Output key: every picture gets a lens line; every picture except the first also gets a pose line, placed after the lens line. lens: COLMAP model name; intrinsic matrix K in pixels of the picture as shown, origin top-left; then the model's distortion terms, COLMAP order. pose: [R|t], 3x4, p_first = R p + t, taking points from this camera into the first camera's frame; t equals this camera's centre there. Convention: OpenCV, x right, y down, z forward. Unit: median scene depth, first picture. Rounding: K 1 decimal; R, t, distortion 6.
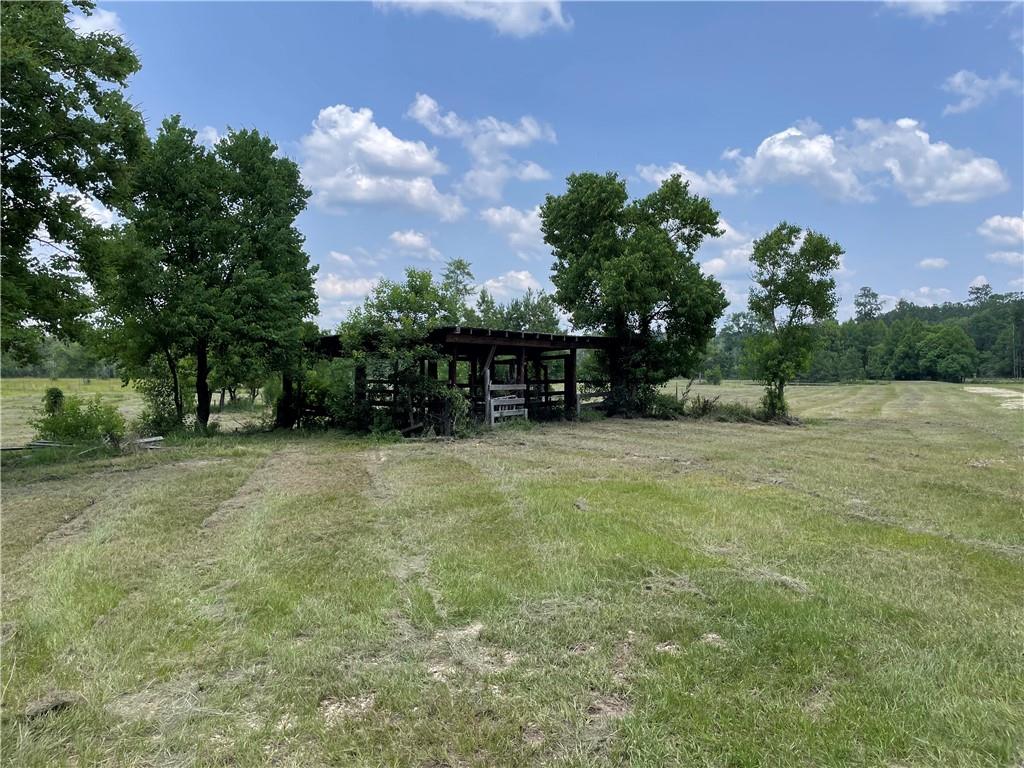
lens RADIAL K [[793.4, 0, 513.4], [0, 793.4, 348.0], [0, 0, 1]] dist [0.086209, -0.116637]
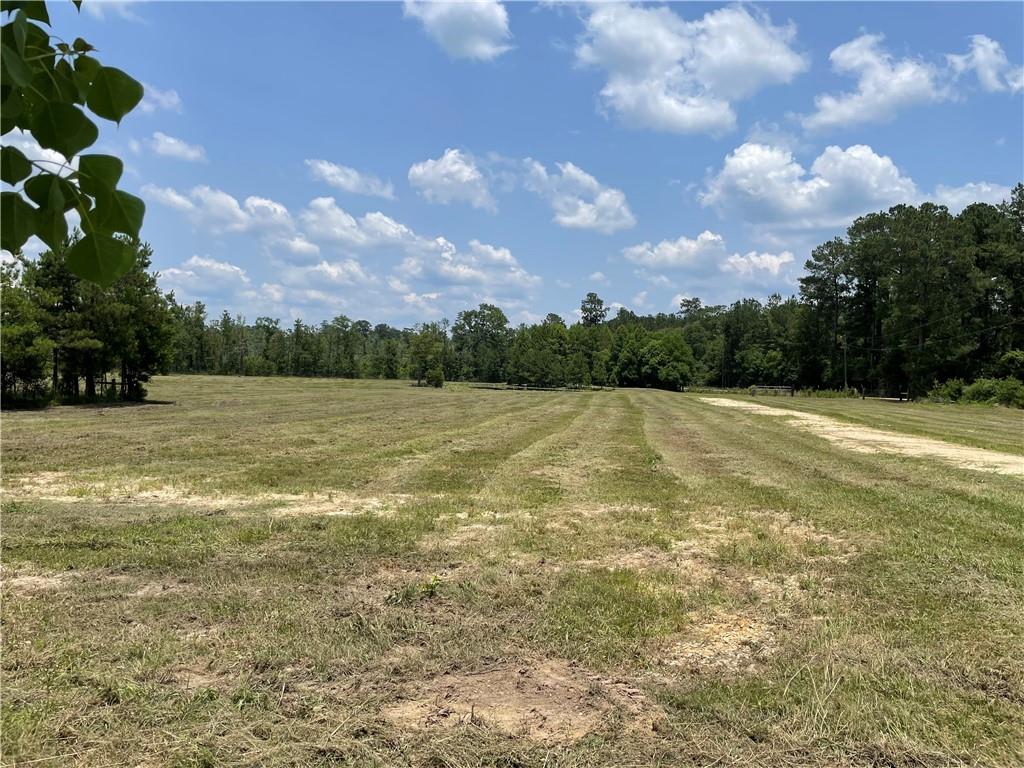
lens RADIAL K [[793.4, 0, 513.4], [0, 793.4, 348.0], [0, 0, 1]] dist [0.086209, -0.116637]
pose [[0.947466, 0.040973, 0.317223, 0.044684], [-0.041232, 0.999132, -0.005901, 0.003903], [-0.317189, -0.007488, 0.948333, 0.120693]]
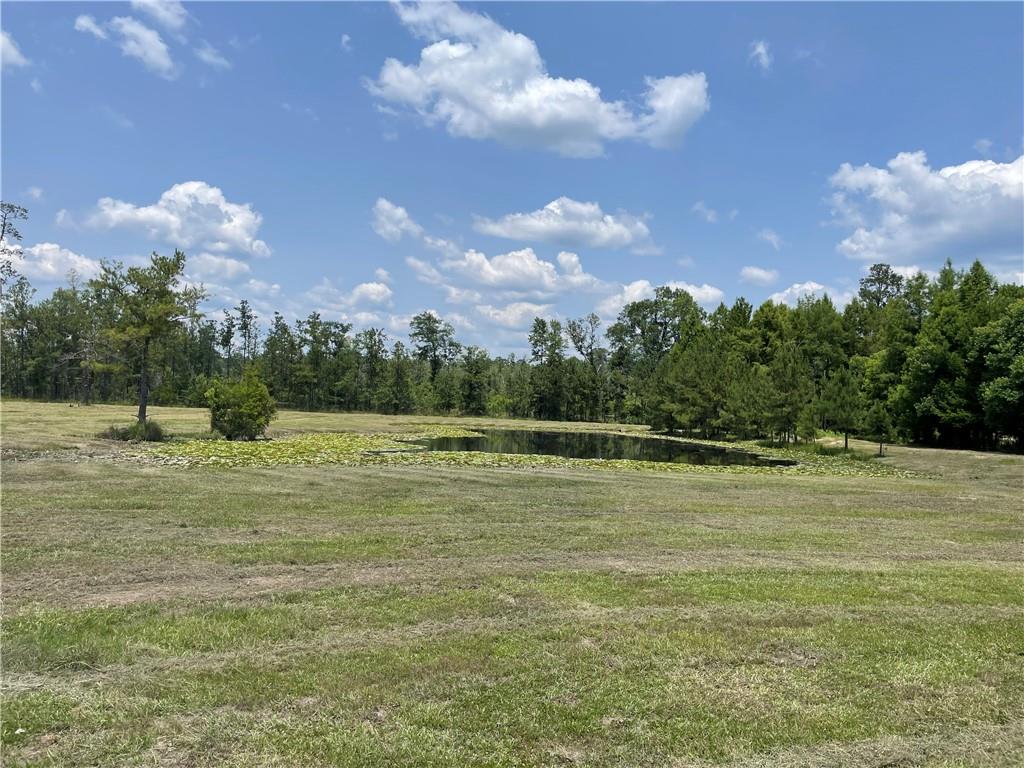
lens RADIAL K [[793.4, 0, 513.4], [0, 793.4, 348.0], [0, 0, 1]] dist [0.086209, -0.116637]
pose [[0.997806, 0.036139, -0.055463, 0.305654], [-0.038454, 0.998408, -0.041256, 0.018759], [0.053884, 0.043298, 0.997608, 0.610148]]
